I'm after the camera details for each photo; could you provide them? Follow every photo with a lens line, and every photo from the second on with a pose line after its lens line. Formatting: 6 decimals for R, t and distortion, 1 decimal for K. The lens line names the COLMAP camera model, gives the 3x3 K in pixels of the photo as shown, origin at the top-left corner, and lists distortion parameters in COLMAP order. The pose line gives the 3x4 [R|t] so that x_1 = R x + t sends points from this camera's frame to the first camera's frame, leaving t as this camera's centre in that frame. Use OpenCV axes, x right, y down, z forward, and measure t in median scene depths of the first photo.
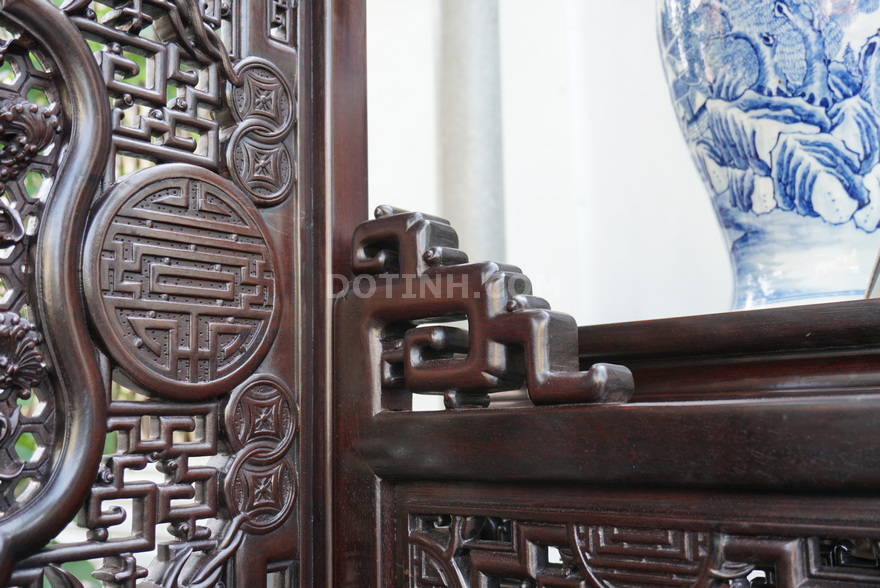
lens RADIAL K [[973.7, 0, 435.7], [0, 973.7, 297.4], [0, 0, 1]] dist [0.019341, 0.000000]
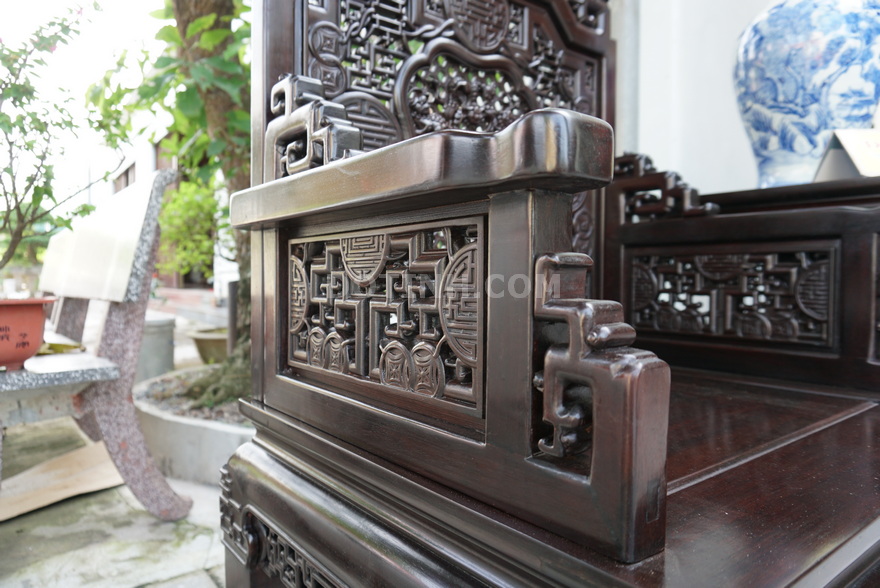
lens RADIAL K [[599.2, 0, 437.6], [0, 599.2, 293.9], [0, 0, 1]] dist [-0.036387, 0.037774]
pose [[0.981409, 0.031395, -0.189343, -0.227992], [-0.000534, 0.986974, 0.160878, 0.034782], [0.191927, -0.157786, 0.968642, -0.765925]]
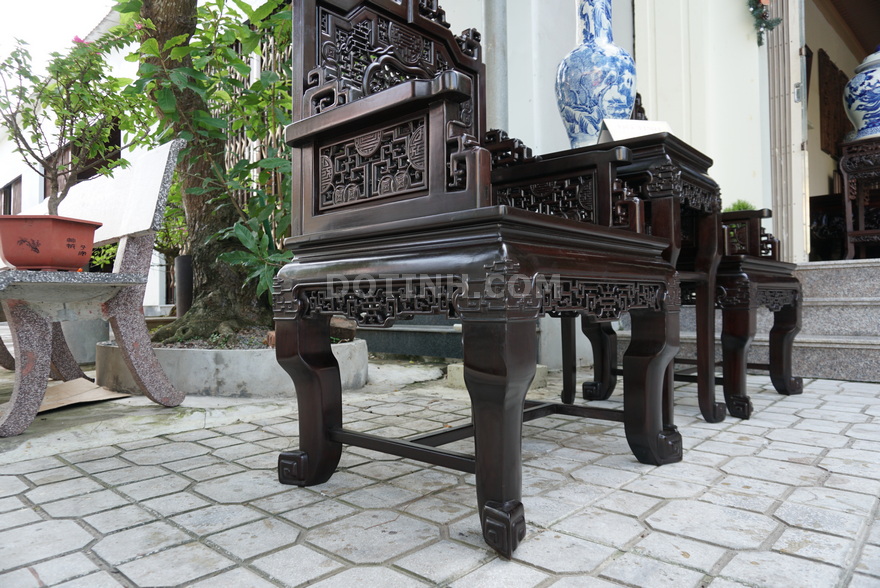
lens RADIAL K [[599.2, 0, 440.1], [0, 599.2, 292.5], [0, 0, 1]] dist [-0.036387, 0.037774]
pose [[0.999854, 0.010445, -0.013533, -0.235366], [-0.008944, 0.994268, 0.106539, 0.359444], [0.014568, -0.106403, 0.994216, -1.807512]]
